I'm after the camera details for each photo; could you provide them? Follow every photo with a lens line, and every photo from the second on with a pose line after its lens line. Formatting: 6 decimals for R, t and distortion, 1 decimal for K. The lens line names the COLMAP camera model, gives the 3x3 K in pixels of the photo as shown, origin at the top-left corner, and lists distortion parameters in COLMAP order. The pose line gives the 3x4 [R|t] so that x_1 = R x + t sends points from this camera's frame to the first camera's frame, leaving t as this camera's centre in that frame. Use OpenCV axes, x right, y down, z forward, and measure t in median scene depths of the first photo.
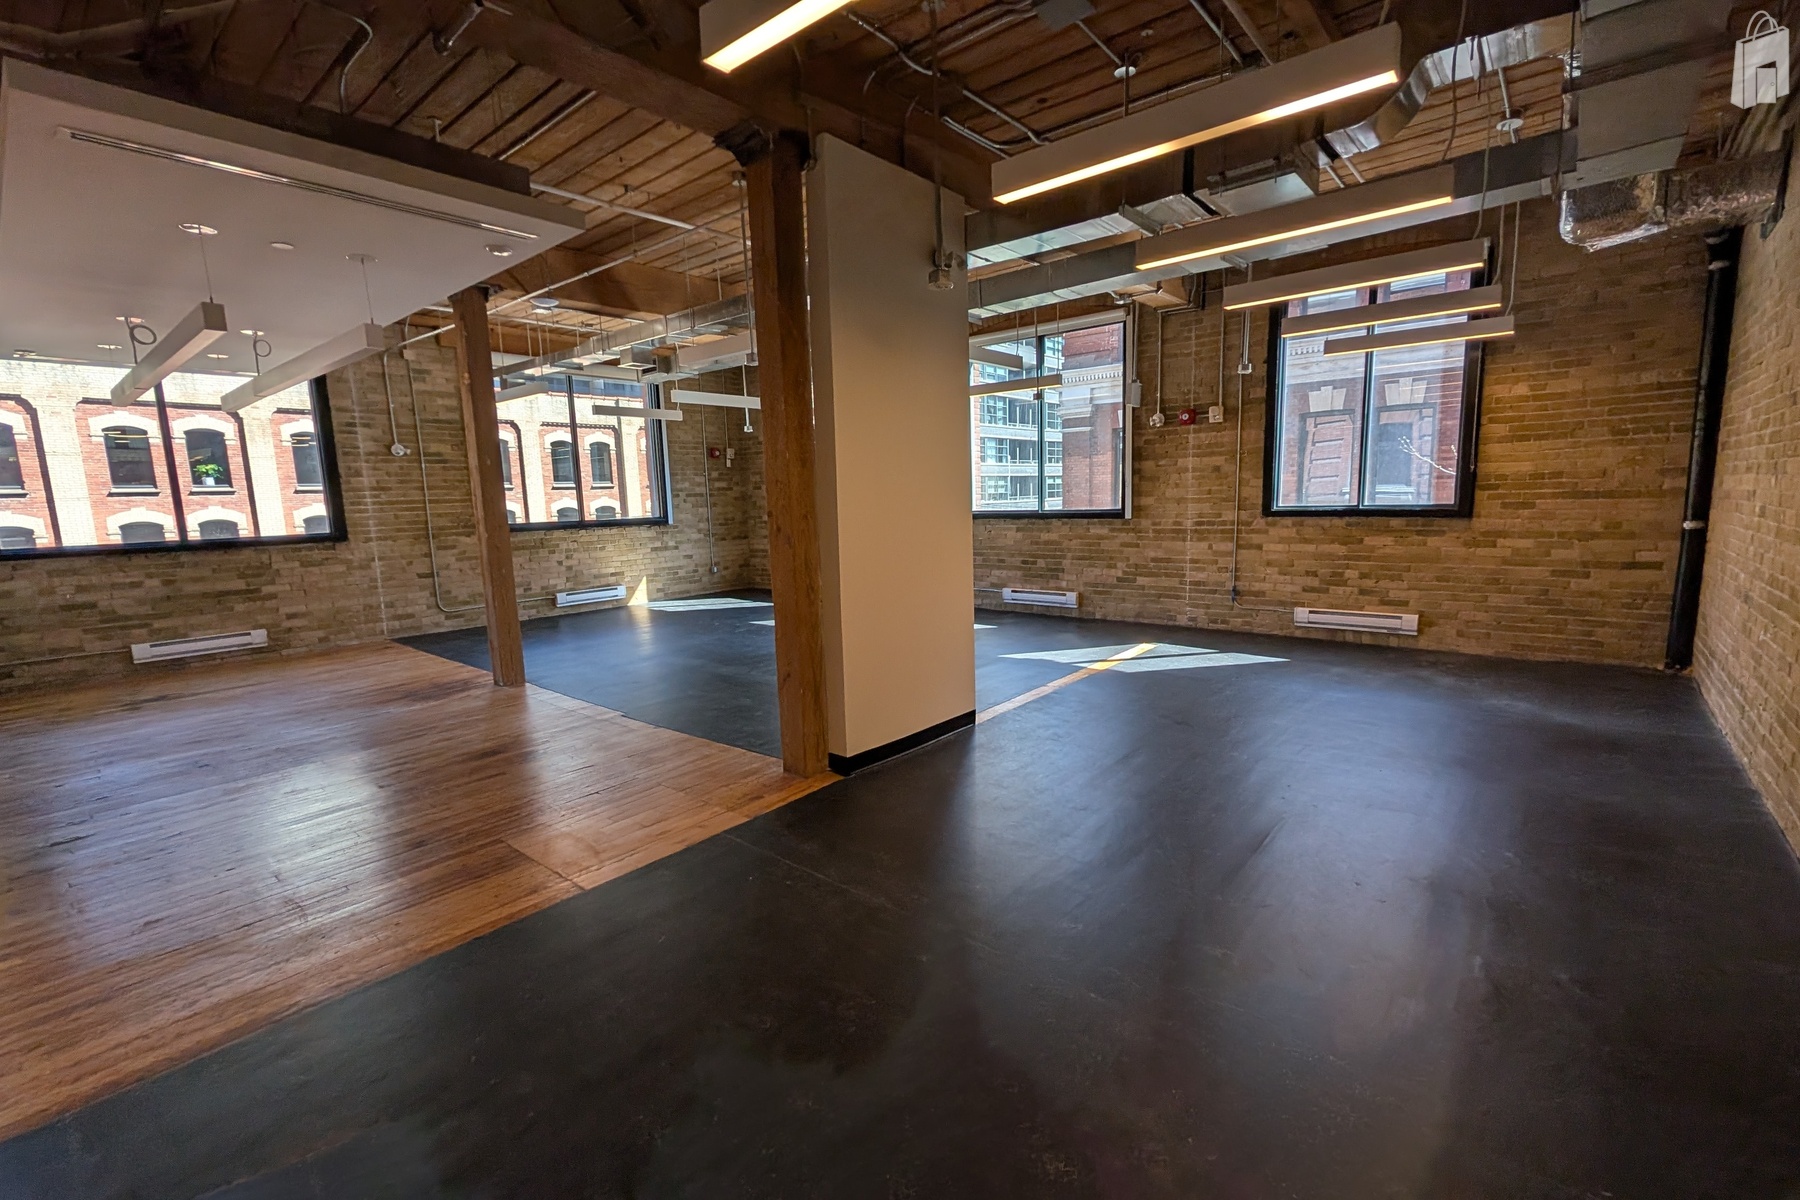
lens RADIAL K [[774.7, 0, 896.1], [0, 774.7, 603.5], [0, 0, 1]] dist [0.003095, 0.000626]
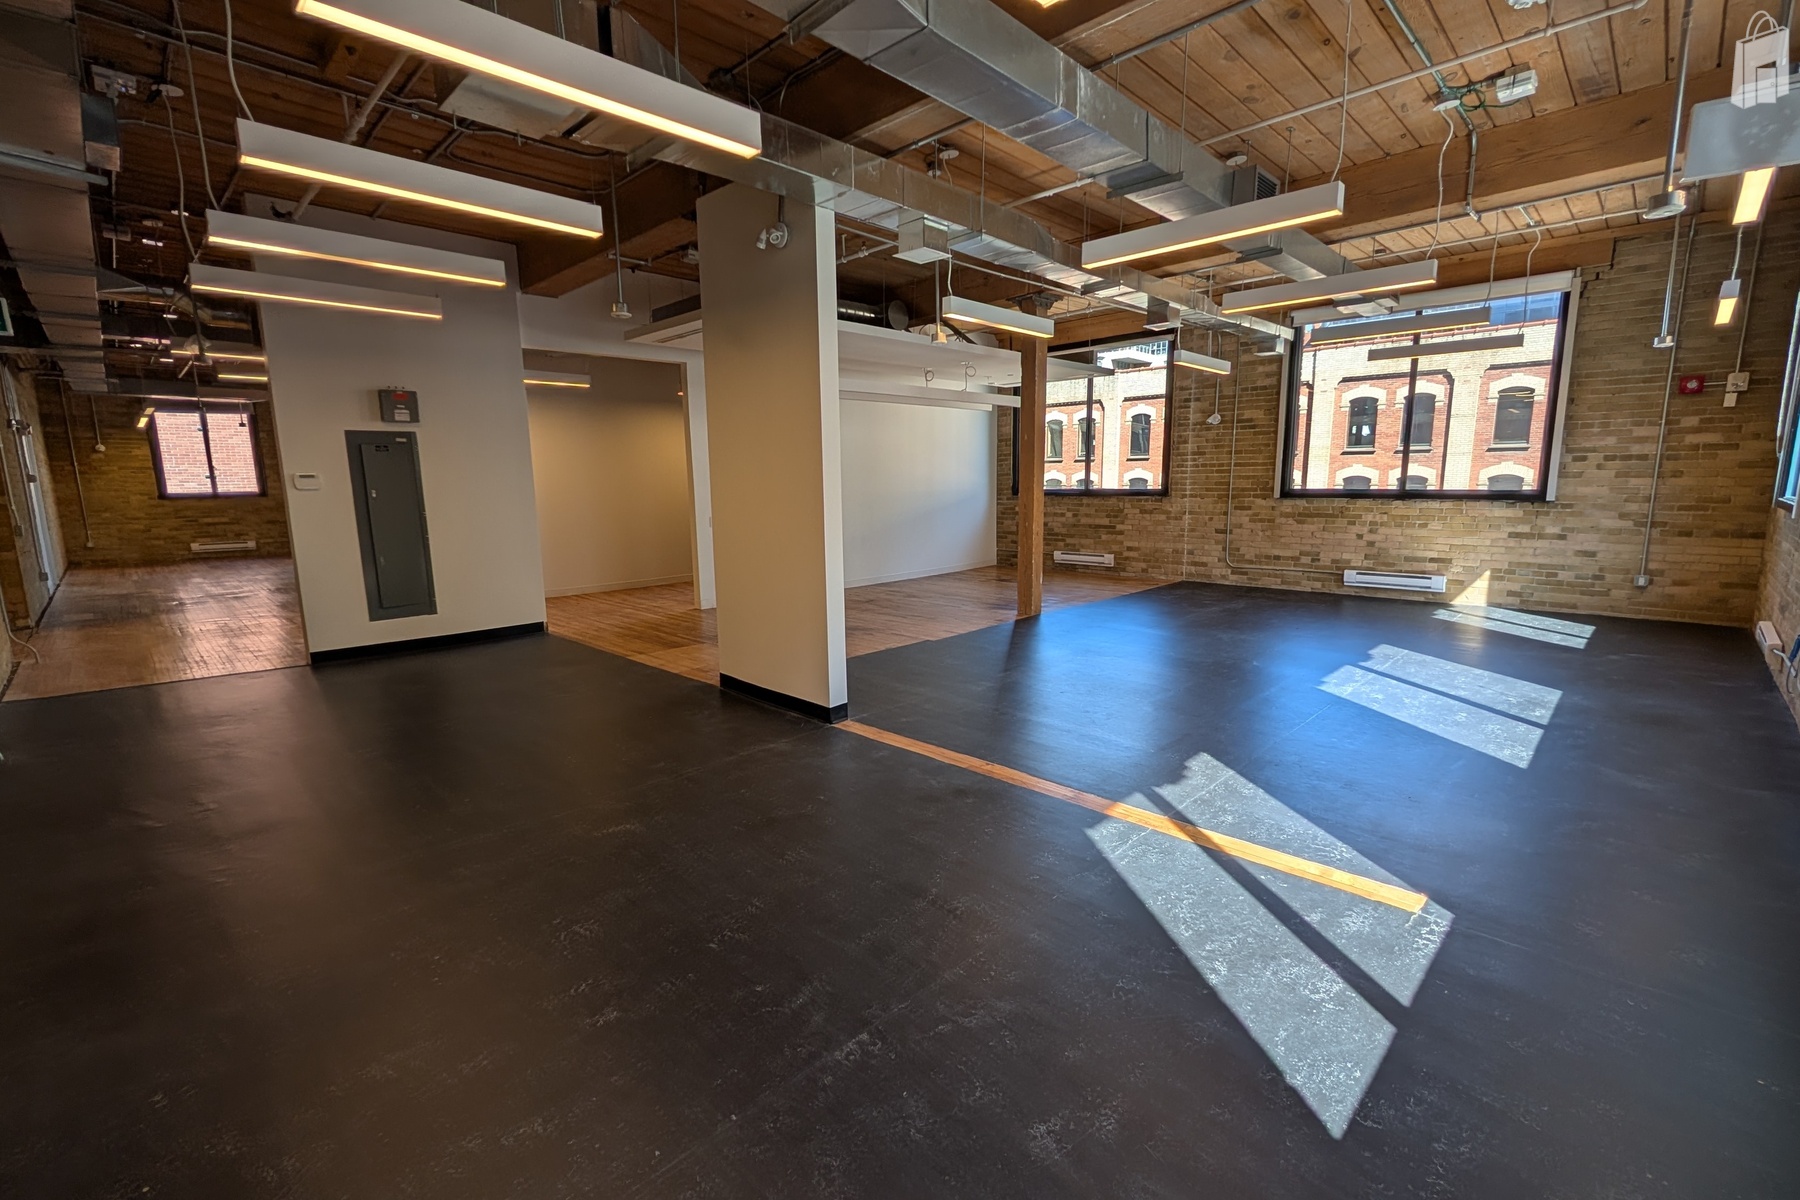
lens RADIAL K [[774.7, 0, 894.9], [0, 774.7, 603.2], [0, 0, 1]] dist [0.003095, 0.000626]
pose [[-0.074241, 0.195121, -0.977965, 0.534581], [-0.122990, 0.971393, 0.203147, -0.103726], [0.989627, 0.135362, -0.048119, 0.597041]]
